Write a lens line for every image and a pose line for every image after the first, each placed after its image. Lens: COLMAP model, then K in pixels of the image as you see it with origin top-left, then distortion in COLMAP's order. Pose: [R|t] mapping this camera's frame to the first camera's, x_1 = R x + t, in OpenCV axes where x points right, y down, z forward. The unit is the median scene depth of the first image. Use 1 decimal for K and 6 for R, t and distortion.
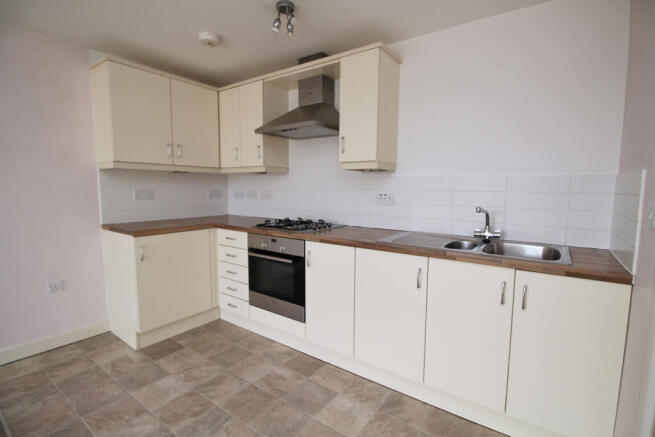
lens RADIAL K [[313.4, 0, 327.5], [0, 313.4, 218.5], [0, 0, 1]] dist [0.002452, 0.000060]
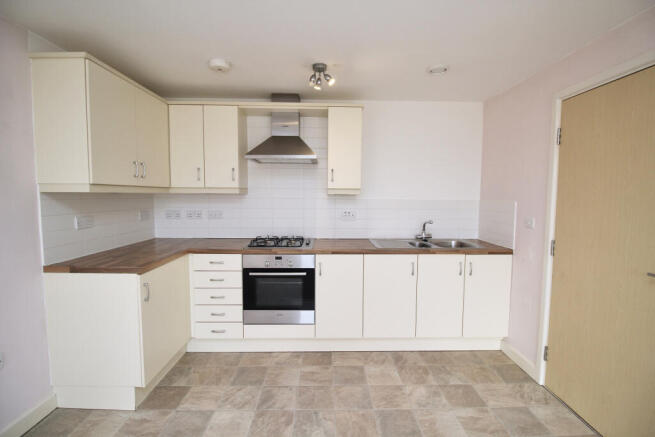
lens RADIAL K [[306.0, 0, 327.5], [0, 306.0, 218.5], [0, 0, 1]] dist [-0.012679, 0.000072]
pose [[0.800708, -0.049886, 0.596974, -0.625012], [0.060338, 0.998175, 0.002483, -0.057412], [-0.596009, 0.034032, 0.802256, 0.028426]]
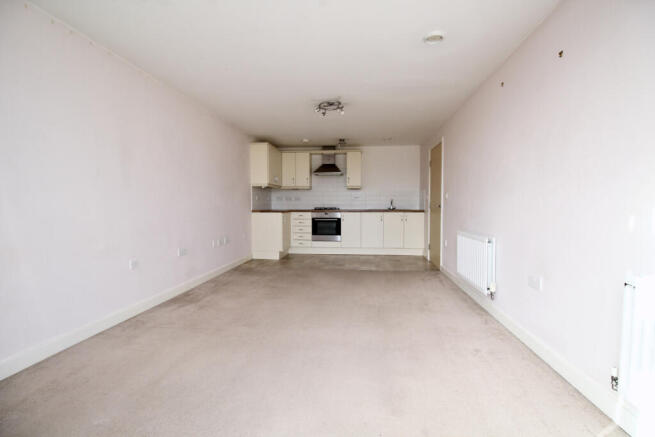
lens RADIAL K [[313.4, 0, 327.5], [0, 313.4, 218.5], [0, 0, 1]] dist [0.002452, 0.000060]
pose [[0.866471, -0.035832, 0.497939, -1.429301], [0.060354, 0.997624, -0.033233, 0.190610], [-0.495565, 0.058848, 0.866575, -1.287688]]
